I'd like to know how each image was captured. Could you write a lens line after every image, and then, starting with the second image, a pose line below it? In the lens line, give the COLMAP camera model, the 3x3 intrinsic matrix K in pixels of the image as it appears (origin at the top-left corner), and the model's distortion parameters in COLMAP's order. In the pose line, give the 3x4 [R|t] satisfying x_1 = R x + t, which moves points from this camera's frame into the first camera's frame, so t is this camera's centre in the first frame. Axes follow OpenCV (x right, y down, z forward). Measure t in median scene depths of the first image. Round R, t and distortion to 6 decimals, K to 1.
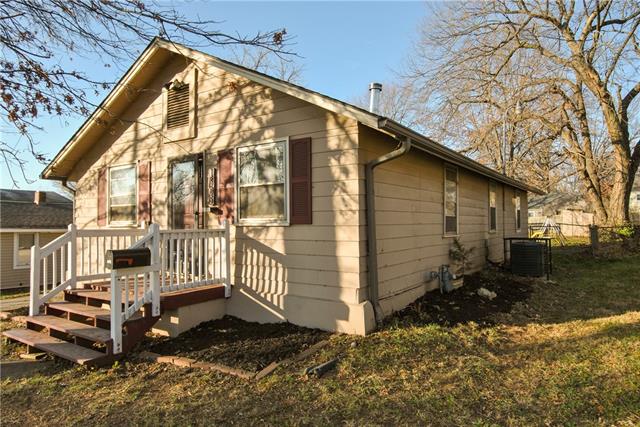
lens RADIAL K [[409.0, 0, 320.0], [0, 409.0, 213.5], [0, 0, 1]] dist [0.003548, 0.000326]
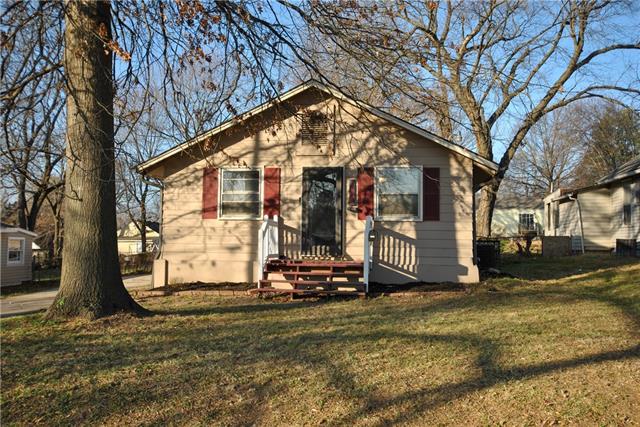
lens RADIAL K [[608.6, 0, 320.0], [0, 608.6, 213.5], [0, 0, 1]] dist [-0.011651, -0.004464]
pose [[0.898143, 0.039529, 0.437923, -1.358877], [-0.032549, 0.999195, -0.023438, 0.064025], [-0.438497, 0.006796, 0.898707, -0.882361]]
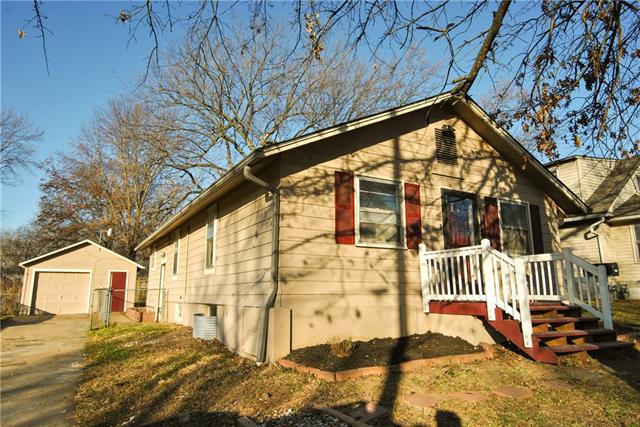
lens RADIAL K [[409.0, 0, 320.0], [0, 409.0, 213.5], [0, 0, 1]] dist [0.003548, 0.000326]
pose [[0.444442, 0.178145, 0.877916, -1.700187], [-0.024585, 0.982083, -0.186836, 0.159329], [-0.895470, 0.061454, 0.440858, 0.960260]]
